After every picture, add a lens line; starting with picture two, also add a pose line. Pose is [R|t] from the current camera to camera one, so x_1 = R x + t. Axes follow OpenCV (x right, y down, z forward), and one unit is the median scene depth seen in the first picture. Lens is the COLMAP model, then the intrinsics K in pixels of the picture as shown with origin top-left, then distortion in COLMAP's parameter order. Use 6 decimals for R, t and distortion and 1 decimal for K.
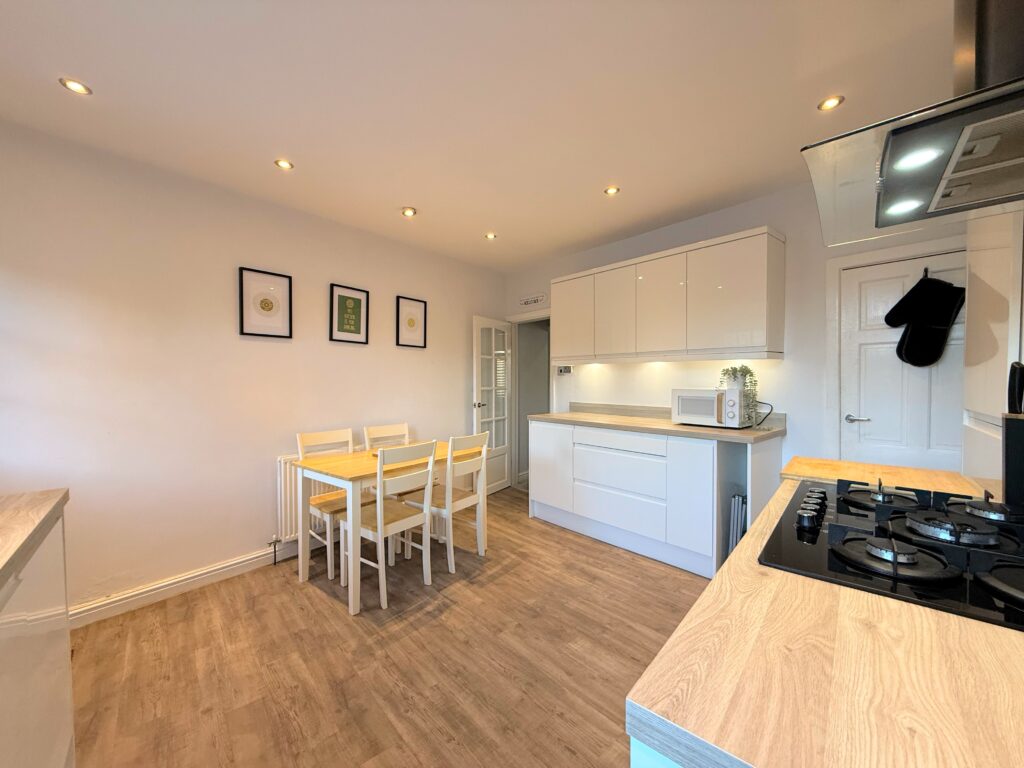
lens RADIAL K [[407.4, 0, 509.2], [0, 407.4, 385.0], [0, 0, 1]] dist [0.000186, -0.000359]
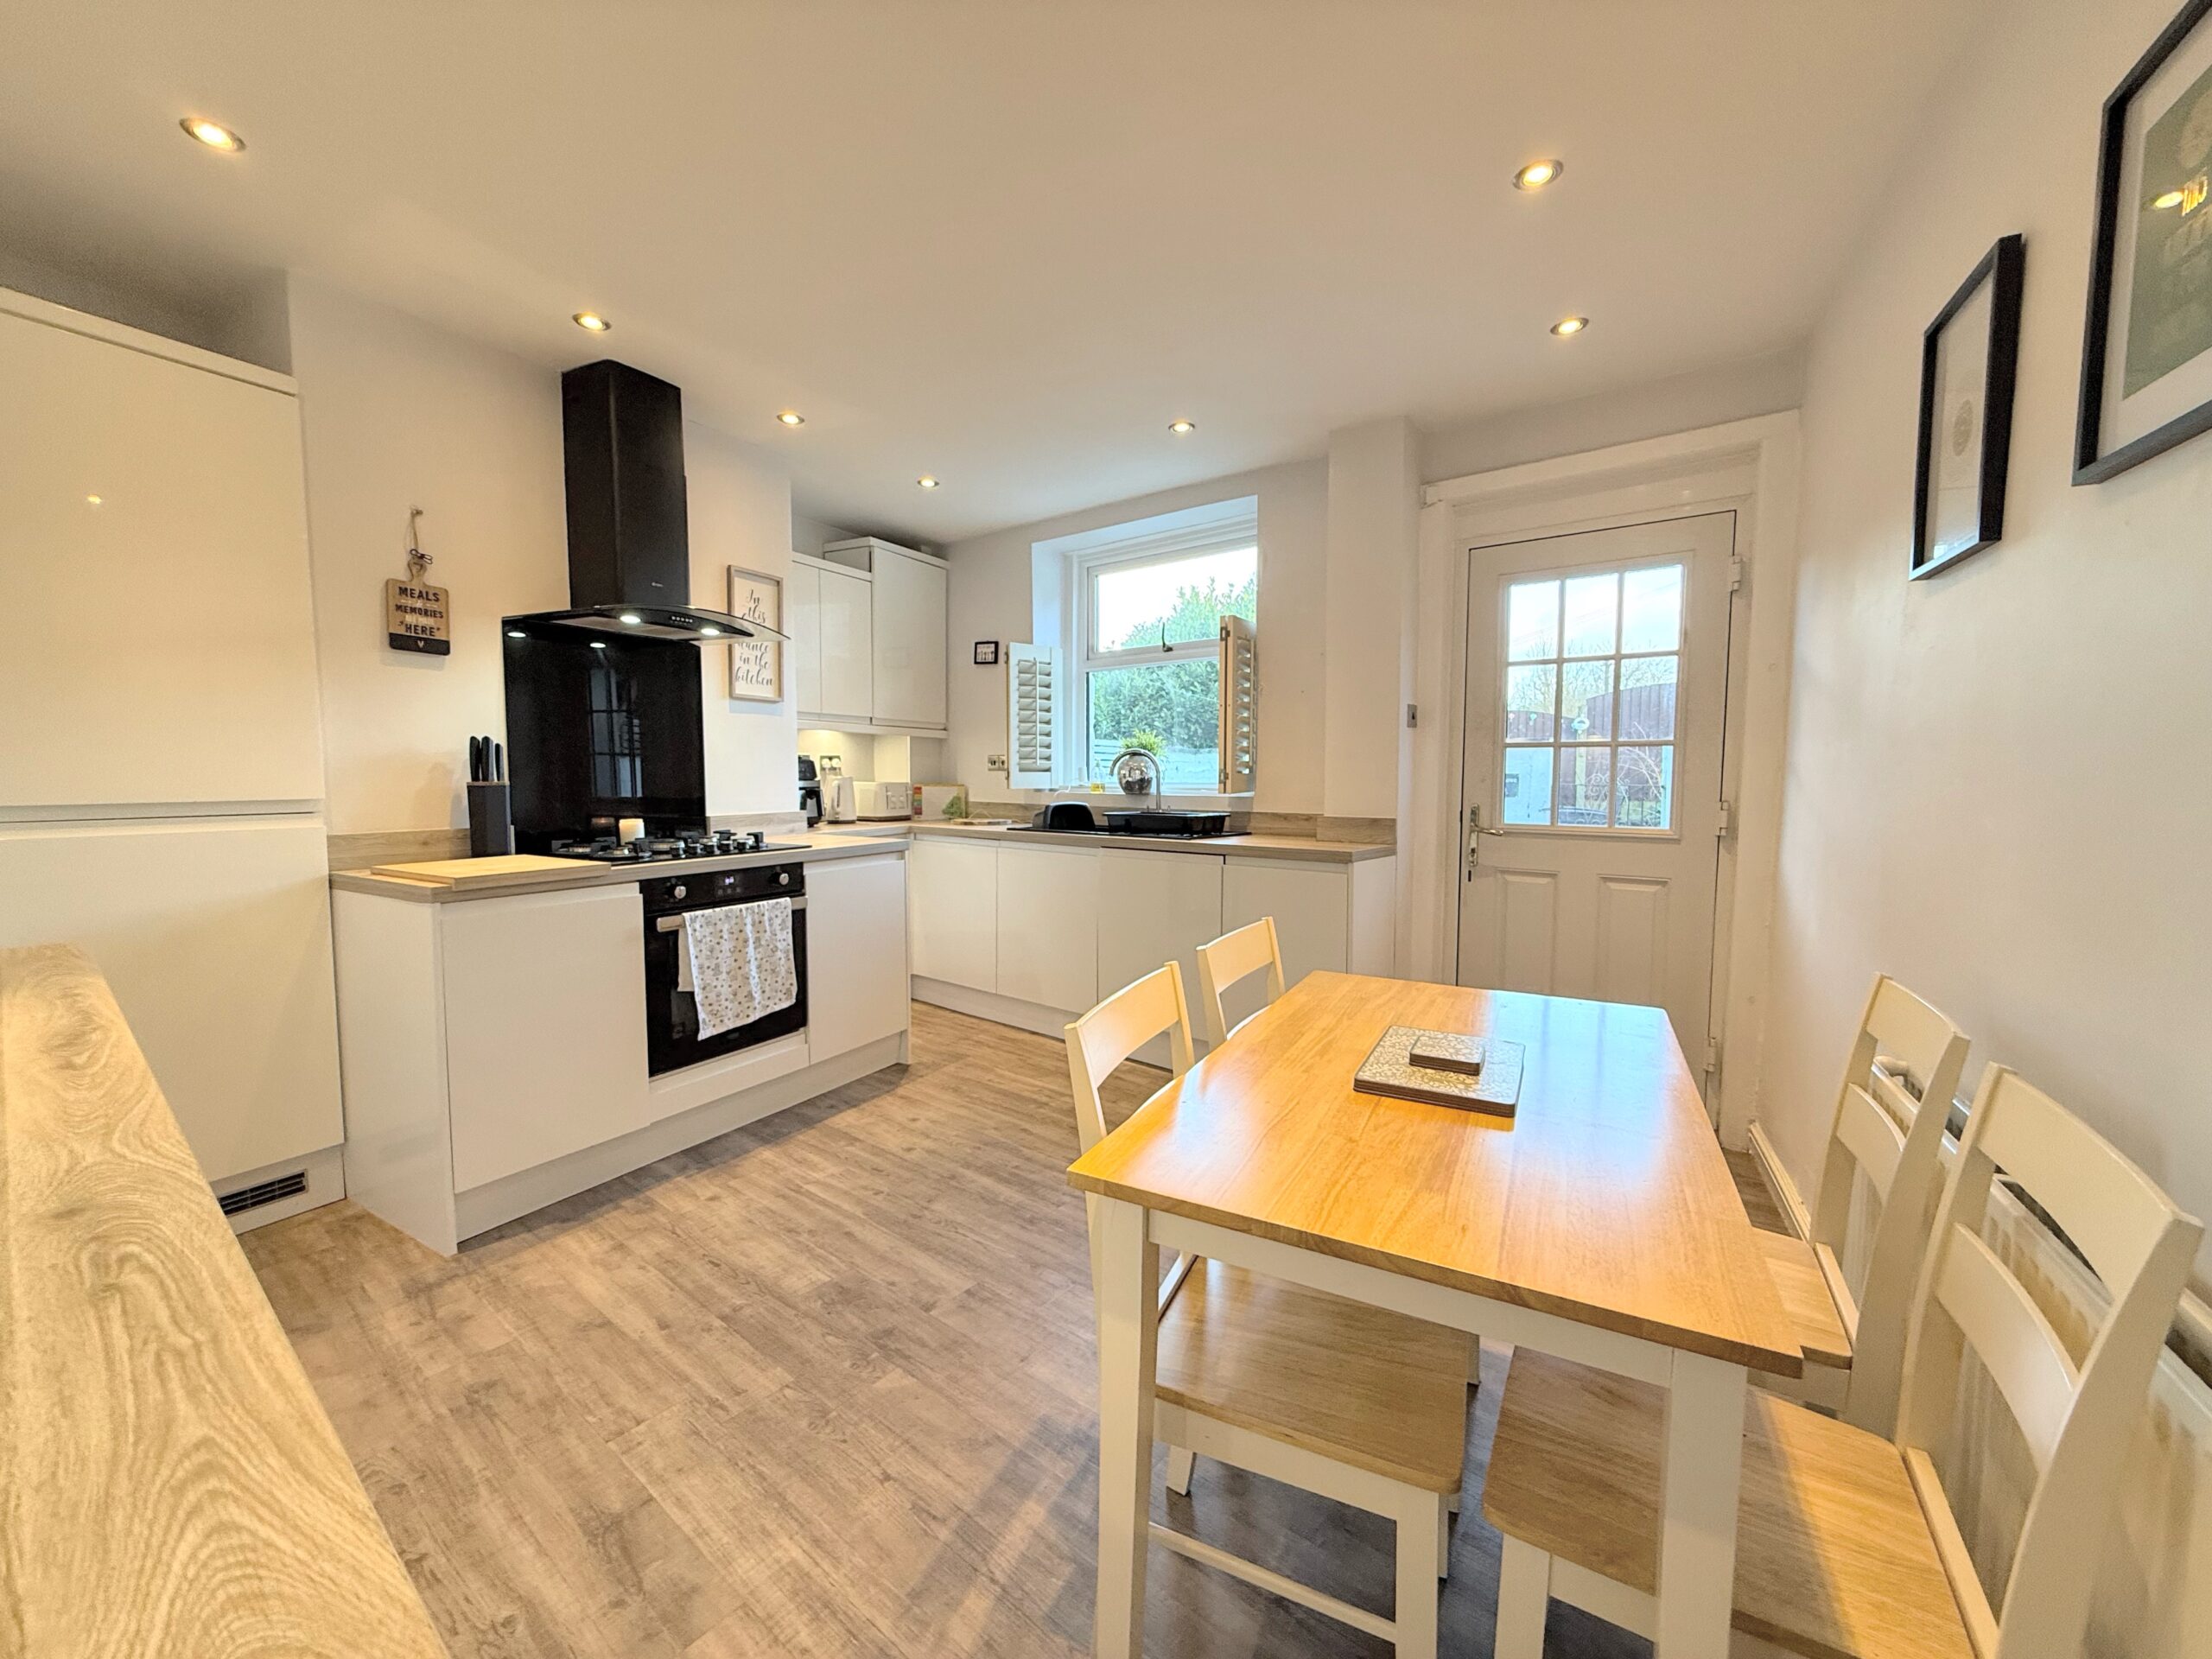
lens RADIAL K [[880.1, 0, 1100.0], [0, 880.1, 831.7], [0, 0, 1]] dist [0.000186, -0.000359]
pose [[-0.983476, 0.015313, -0.180390, 0.004843], [-0.000793, 0.996042, 0.088875, -0.005031], [0.181037, 0.087549, -0.979572, 1.852059]]
